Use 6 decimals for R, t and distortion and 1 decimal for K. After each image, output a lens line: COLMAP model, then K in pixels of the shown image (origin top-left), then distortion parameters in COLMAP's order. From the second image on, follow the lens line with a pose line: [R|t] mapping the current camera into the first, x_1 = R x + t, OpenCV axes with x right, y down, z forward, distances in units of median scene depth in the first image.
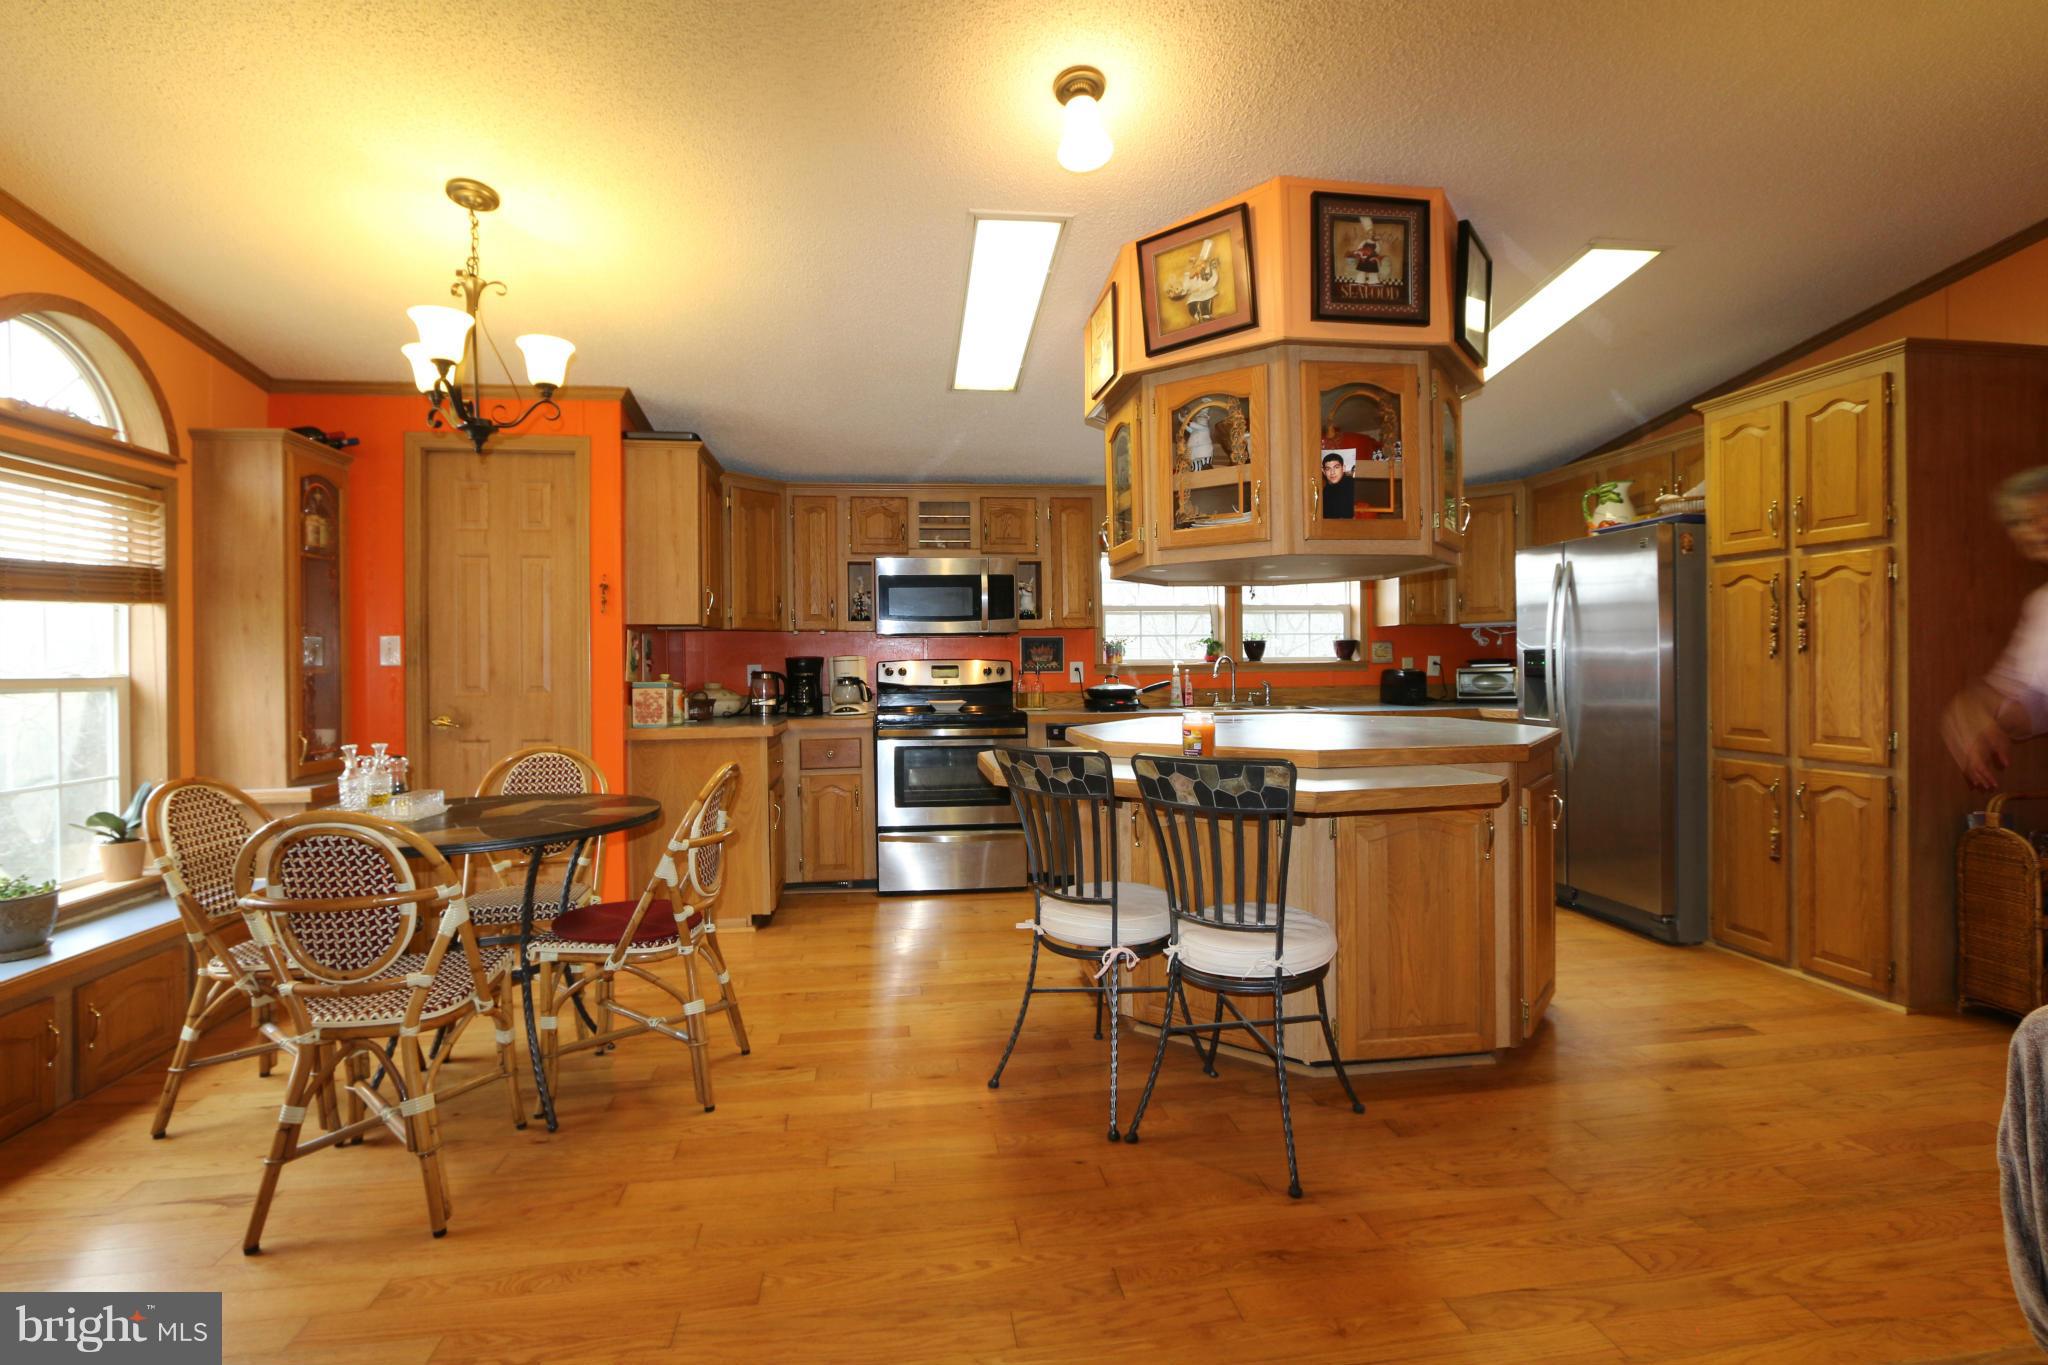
lens RADIAL K [[937.9, 0, 1017.1], [0, 937.9, 667.6], [0, 0, 1]] dist [-0.020097, 0.002143]
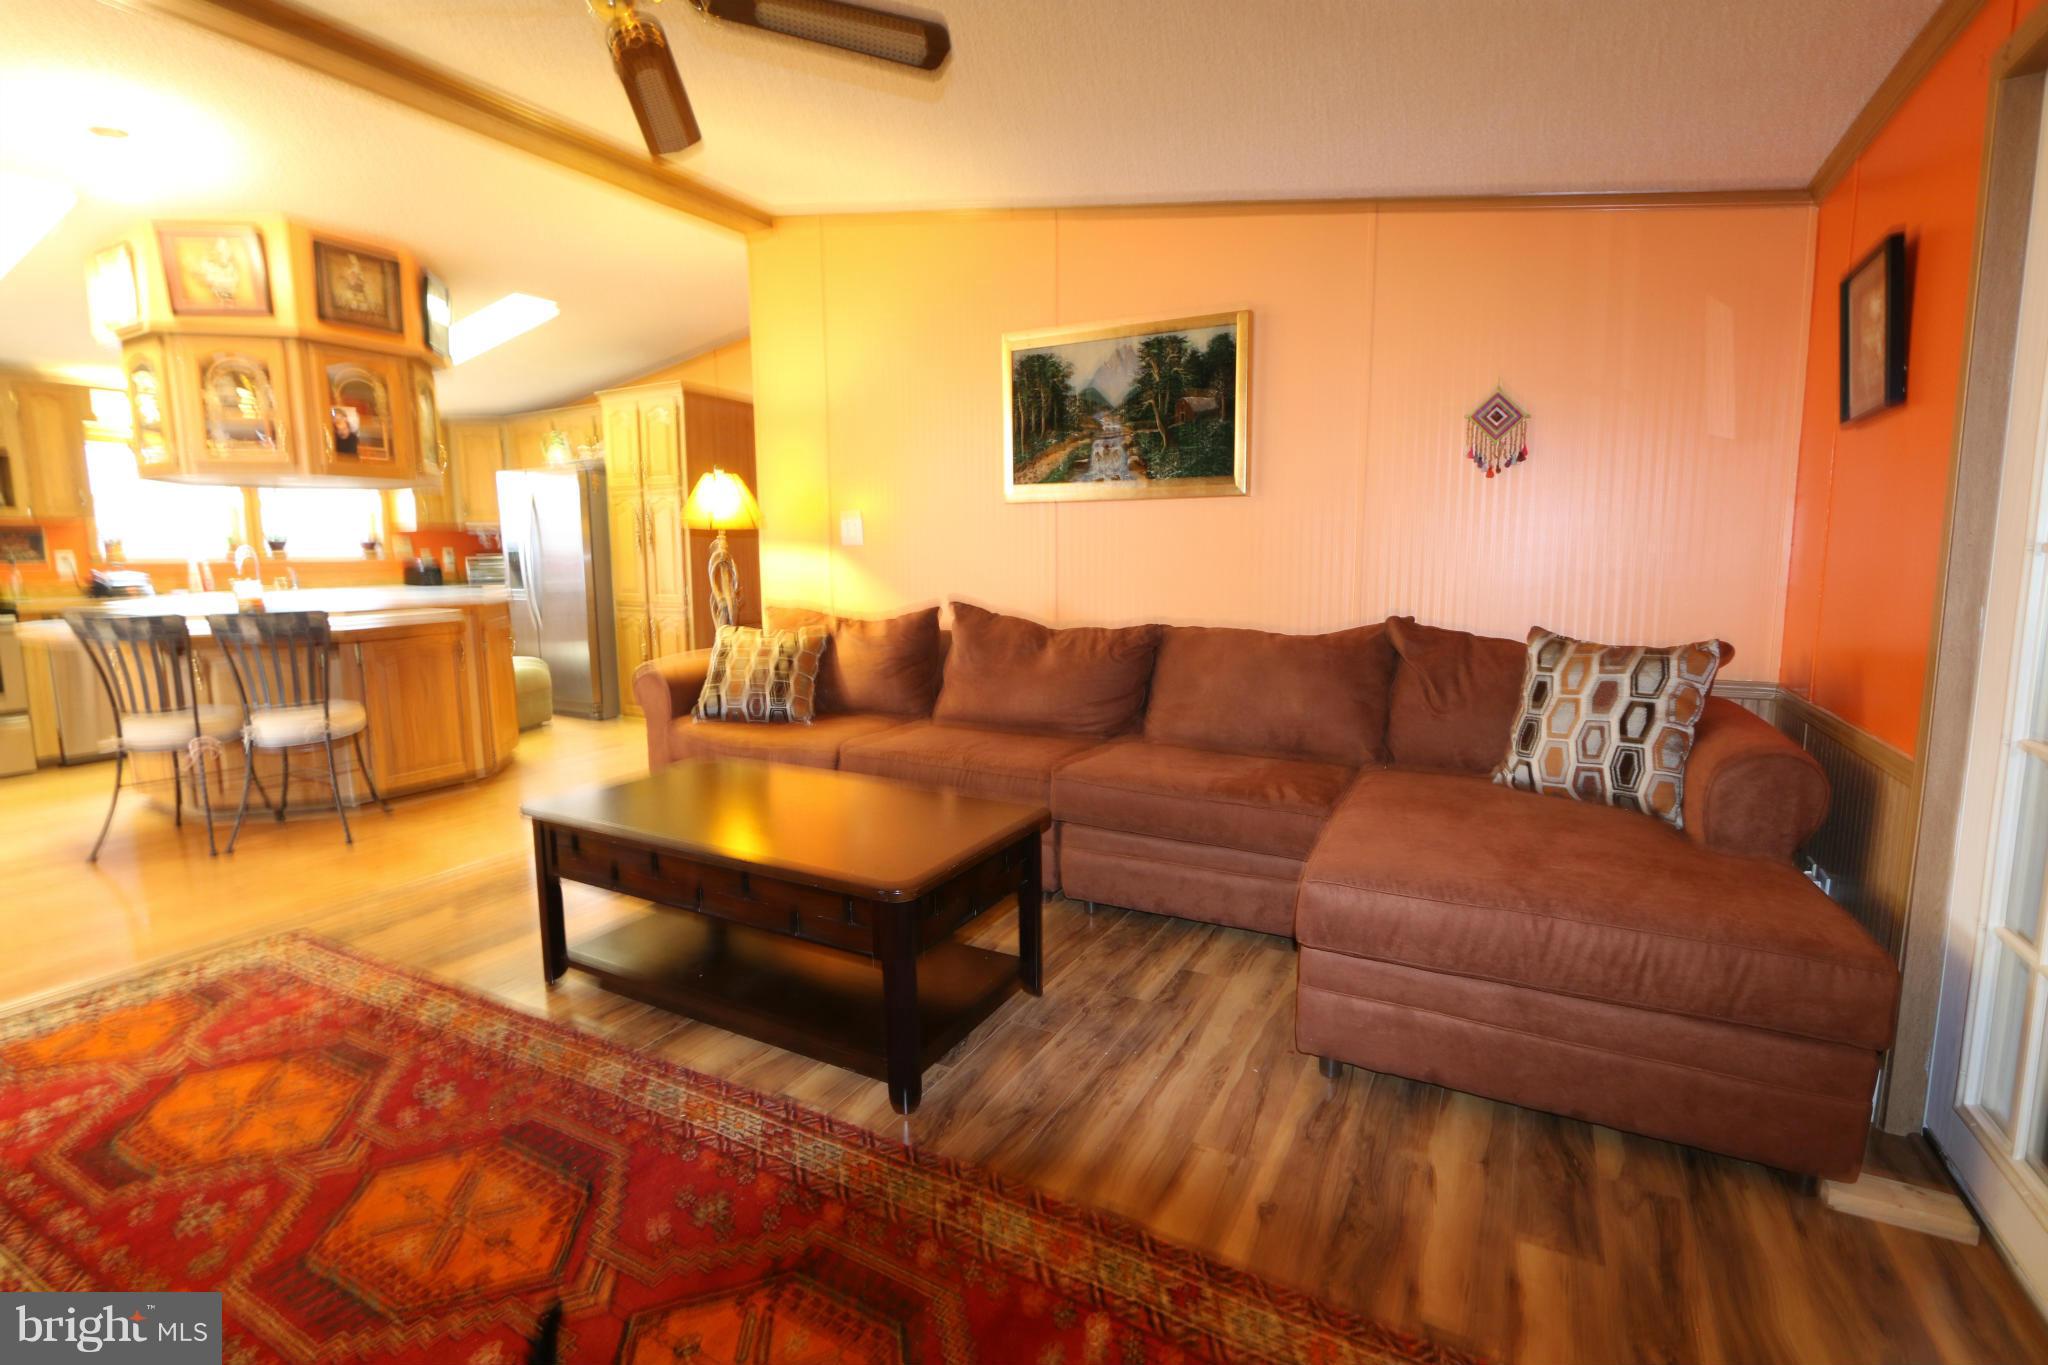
lens RADIAL K [[937.9, 0, 1014.3], [0, 937.9, 669.0], [0, 0, 1]] dist [-0.020097, 0.002143]
pose [[0.603881, -0.093674, 0.791551, -0.145673], [0.012823, 0.994084, 0.107859, 0.023279], [-0.796971, -0.054984, 0.601509, -0.501327]]
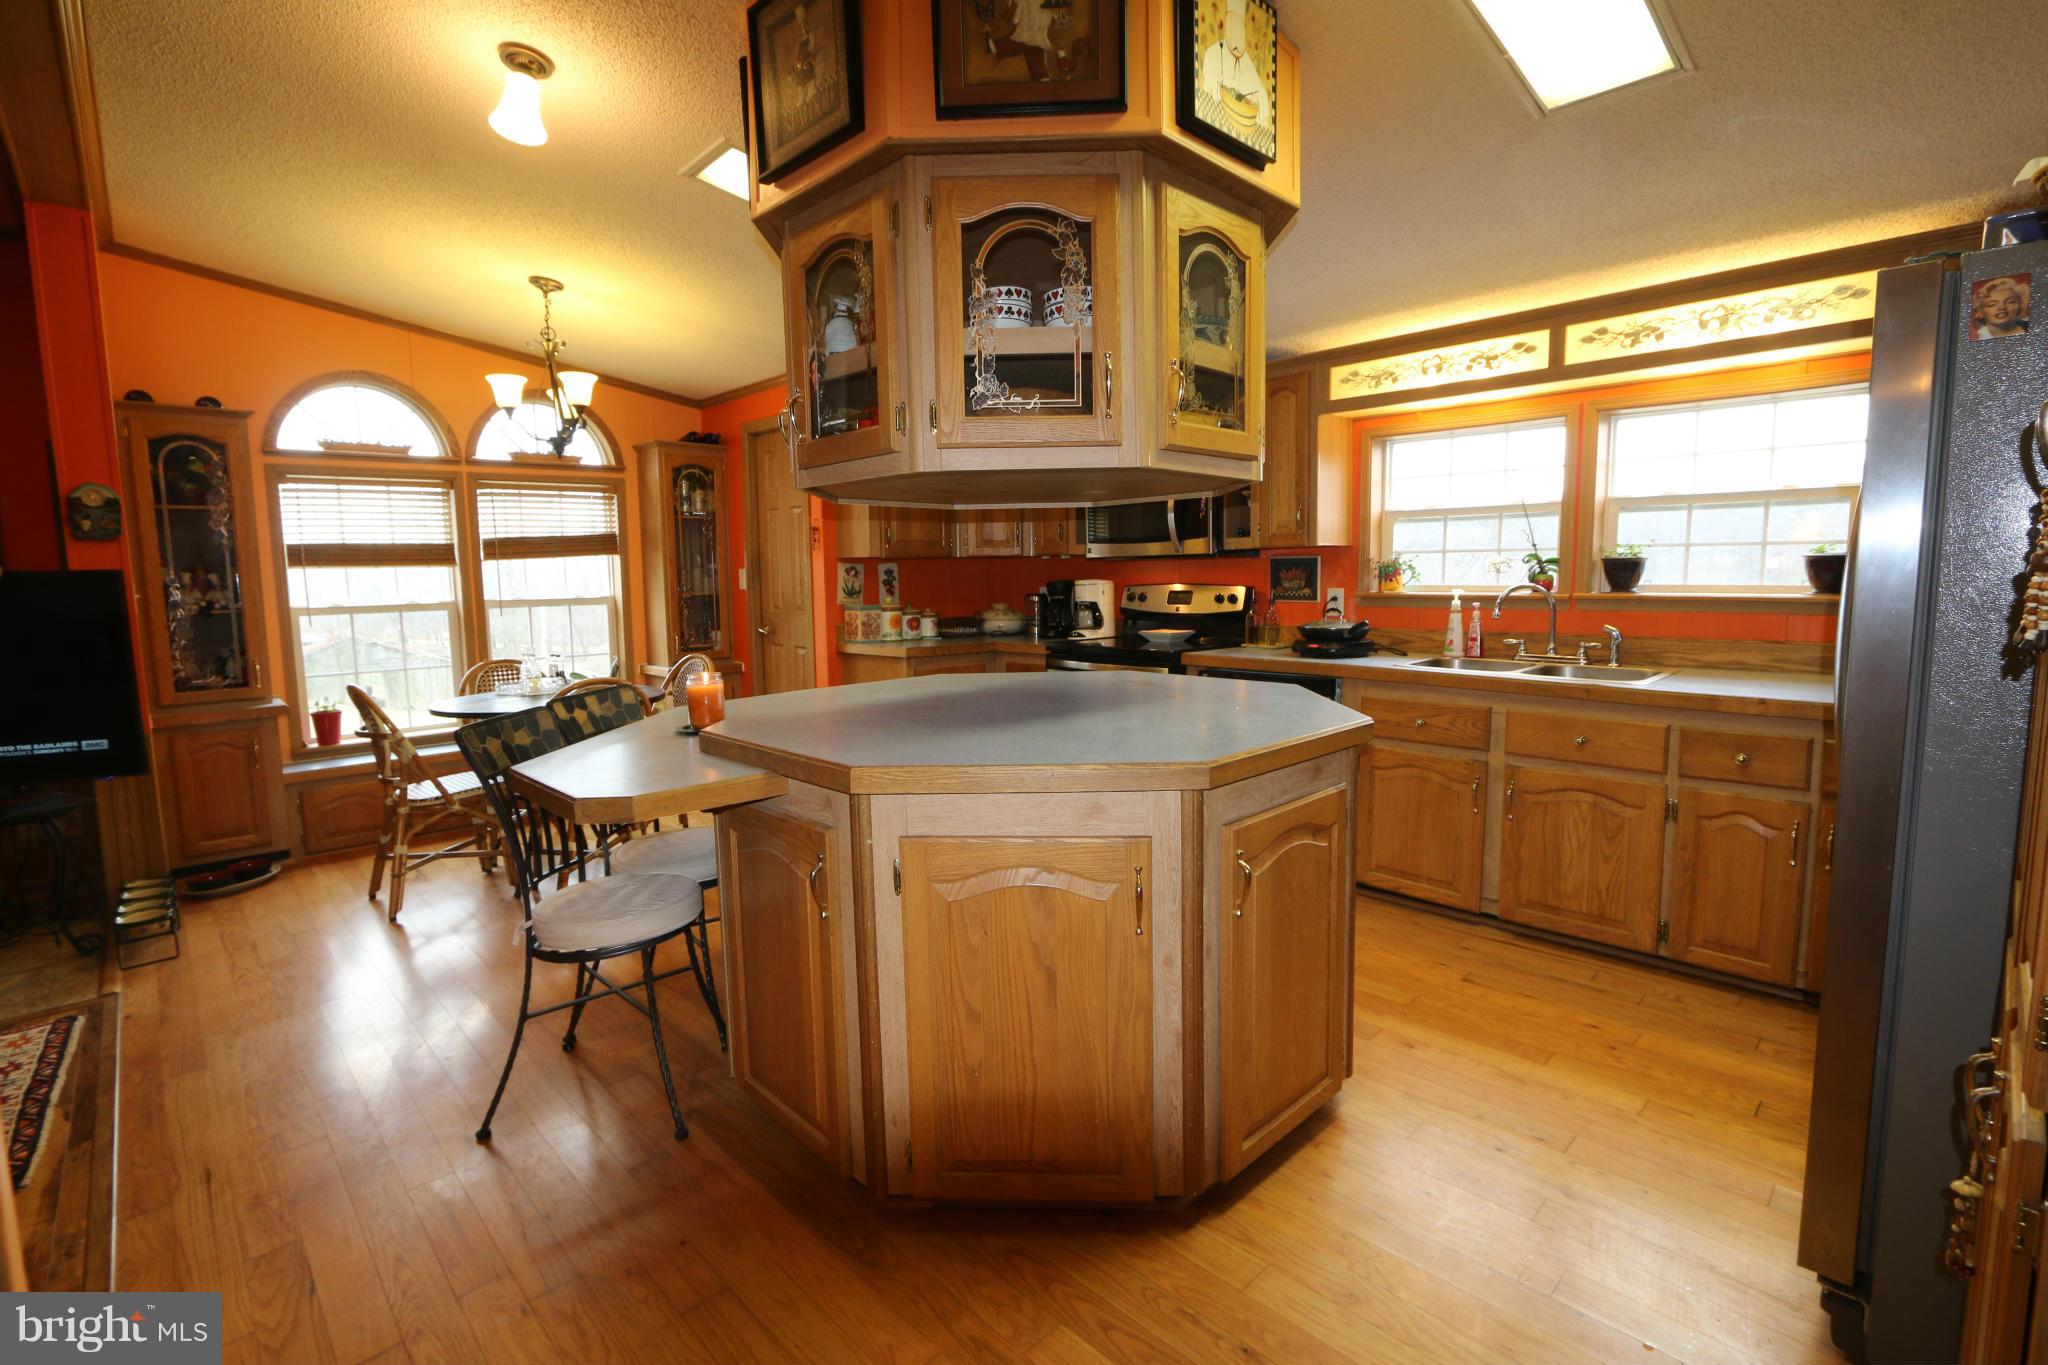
lens RADIAL K [[937.9, 0, 1011.2], [0, 937.9, 670.1], [0, 0, 1]] dist [-0.020097, 0.002143]
pose [[0.581507, 0.088798, -0.808681, 0.712832], [0.005460, 0.993577, 0.113027, -0.037434], [0.813523, -0.070141, 0.577287, 0.450499]]
